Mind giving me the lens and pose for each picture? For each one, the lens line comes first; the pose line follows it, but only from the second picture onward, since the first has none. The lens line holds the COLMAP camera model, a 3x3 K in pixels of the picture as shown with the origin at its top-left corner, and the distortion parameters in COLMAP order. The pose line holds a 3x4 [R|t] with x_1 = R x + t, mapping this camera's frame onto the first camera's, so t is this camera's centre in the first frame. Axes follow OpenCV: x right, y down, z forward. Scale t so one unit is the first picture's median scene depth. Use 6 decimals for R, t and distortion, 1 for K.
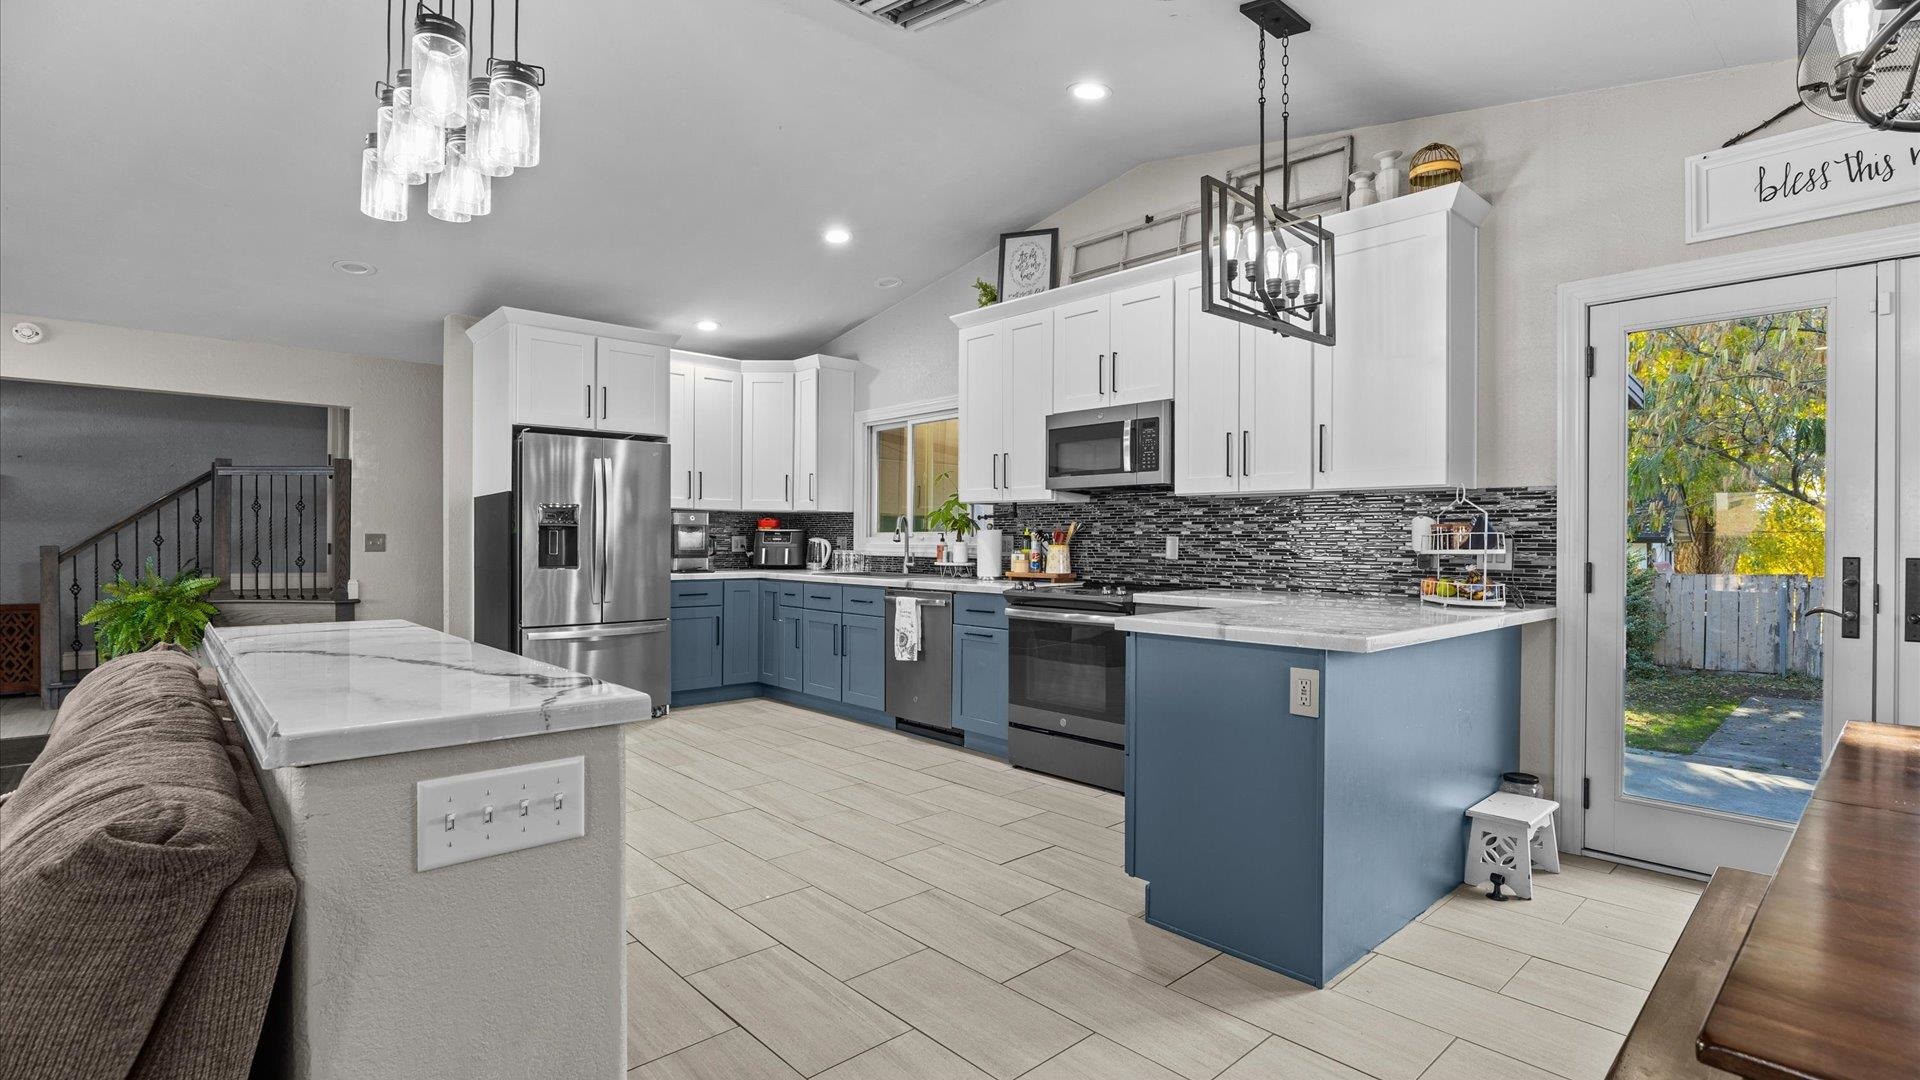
lens RADIAL K [[897.7, 0, 965.9], [0, 897.7, 539.8], [0, 0, 1]] dist [-0.009464, 0.000566]
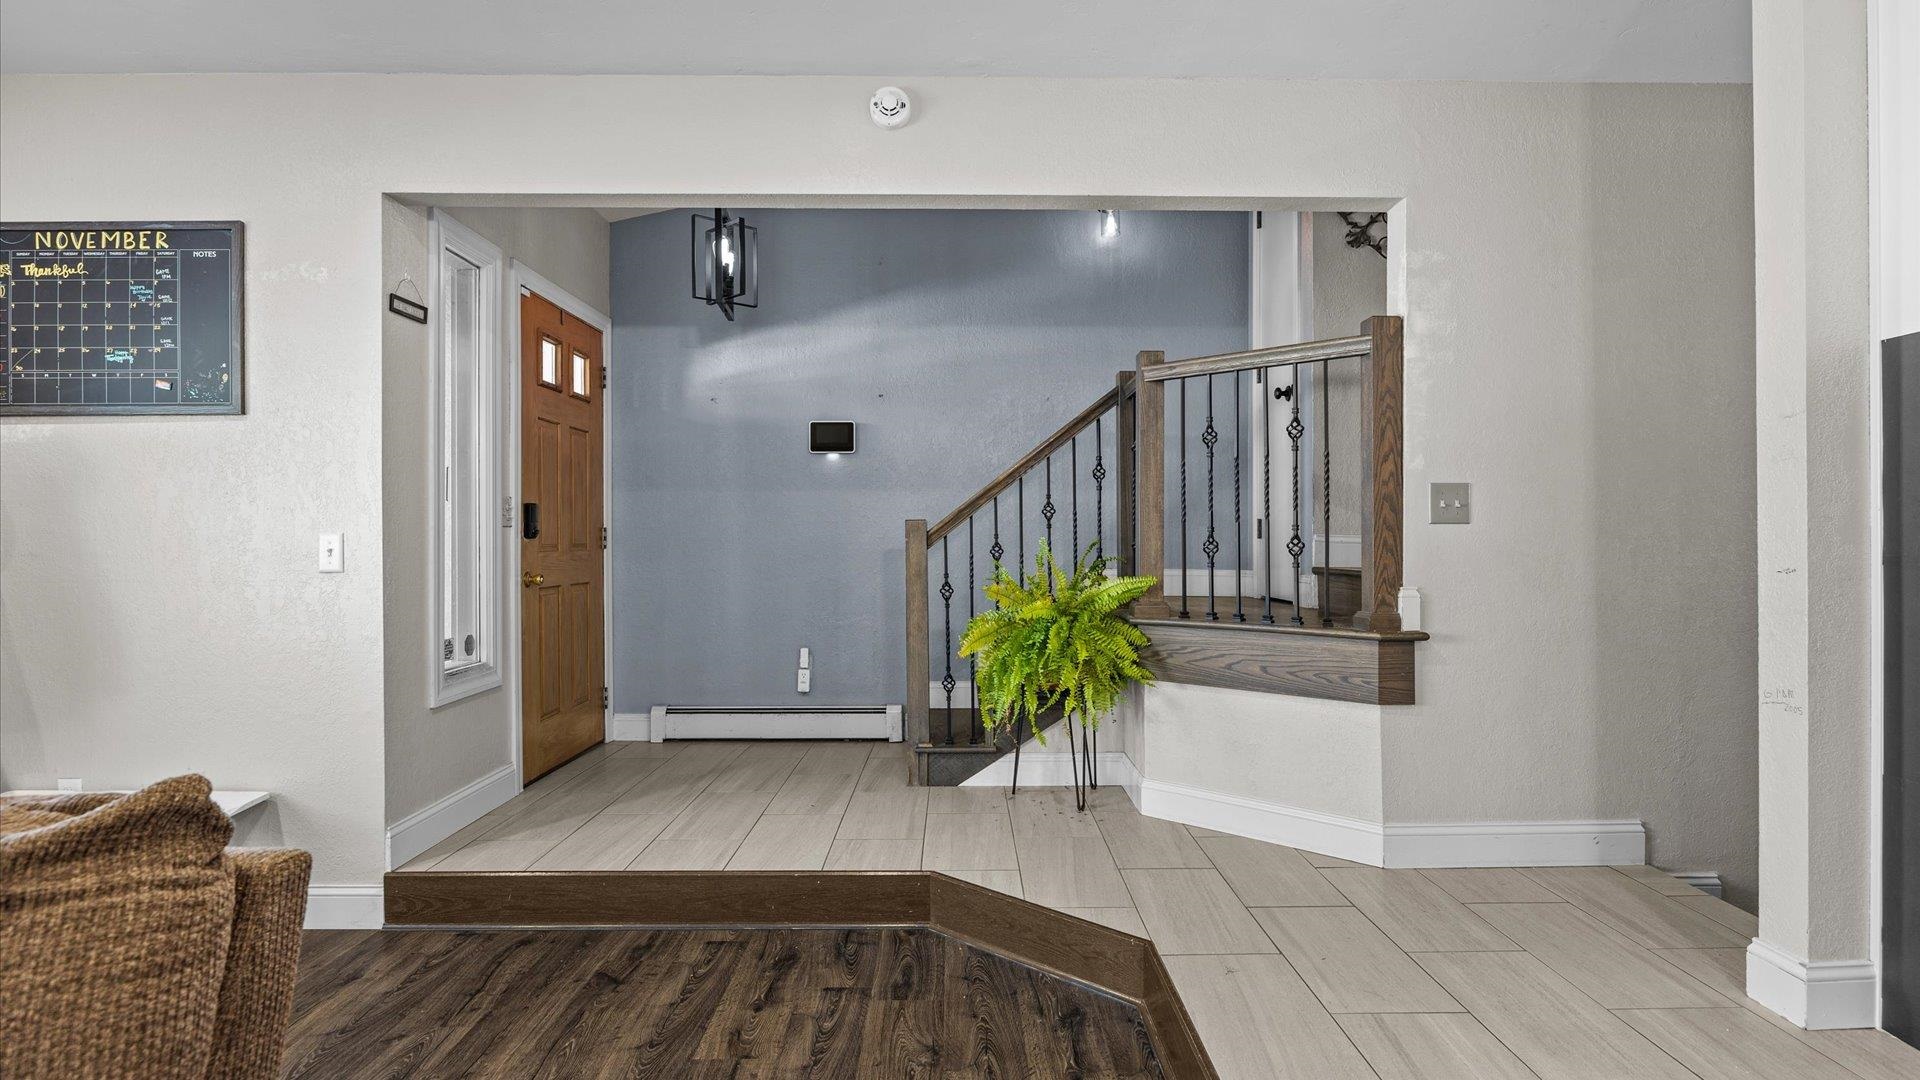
lens RADIAL K [[866.1, 0, 958.3], [0, 866.1, 539.7], [0, 0, 1]] dist [-0.004487, -0.000066]
pose [[0.747524, -0.005049, -0.664216, -0.346839], [0.006298, 0.999980, -0.000514, 0.012138], [0.664205, -0.003799, 0.747541, 0.324569]]
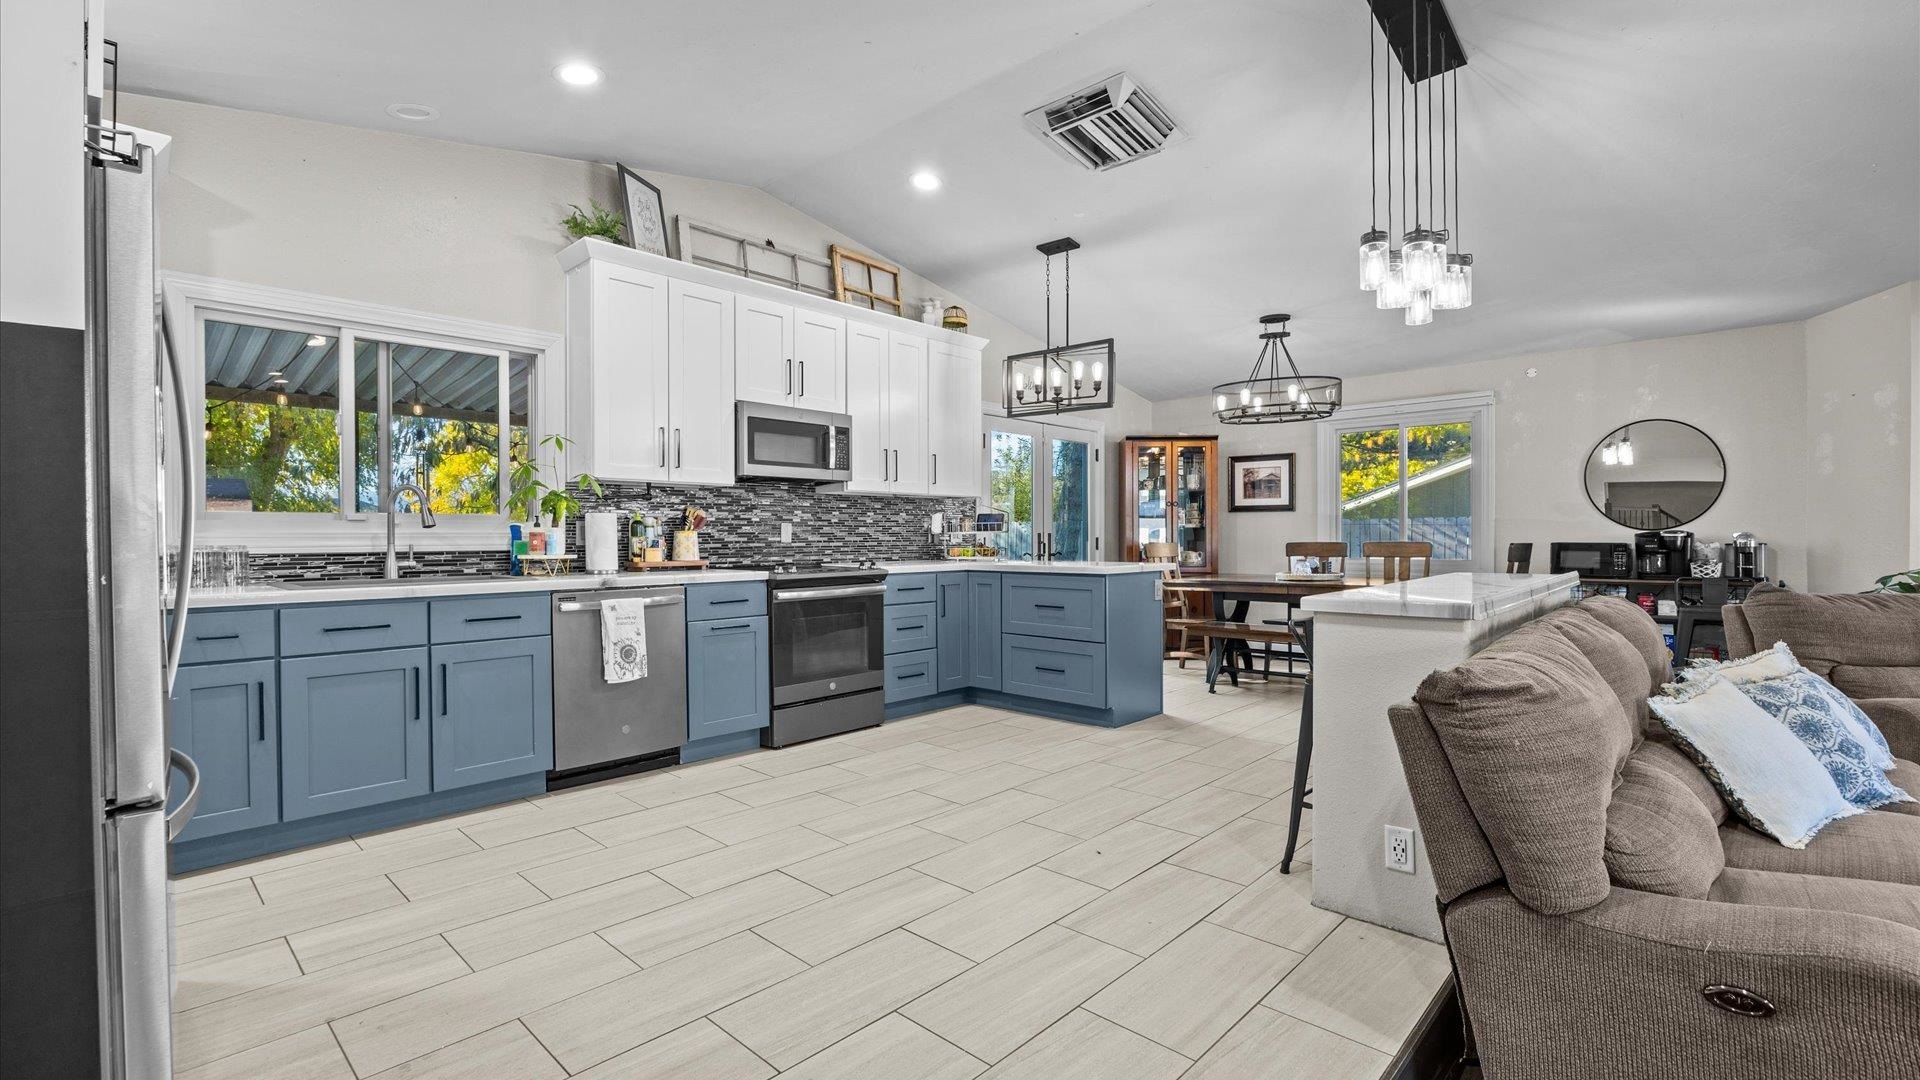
lens RADIAL K [[866.1, 0, 957.6], [0, 866.1, 540.0], [0, 0, 1]] dist [-0.004487, -0.000066]
pose [[-0.080953, -0.015379, 0.996599, -1.078277], [-0.001907, 0.999882, 0.015274, 0.000958], [-0.996716, -0.000664, -0.080973, 1.004612]]
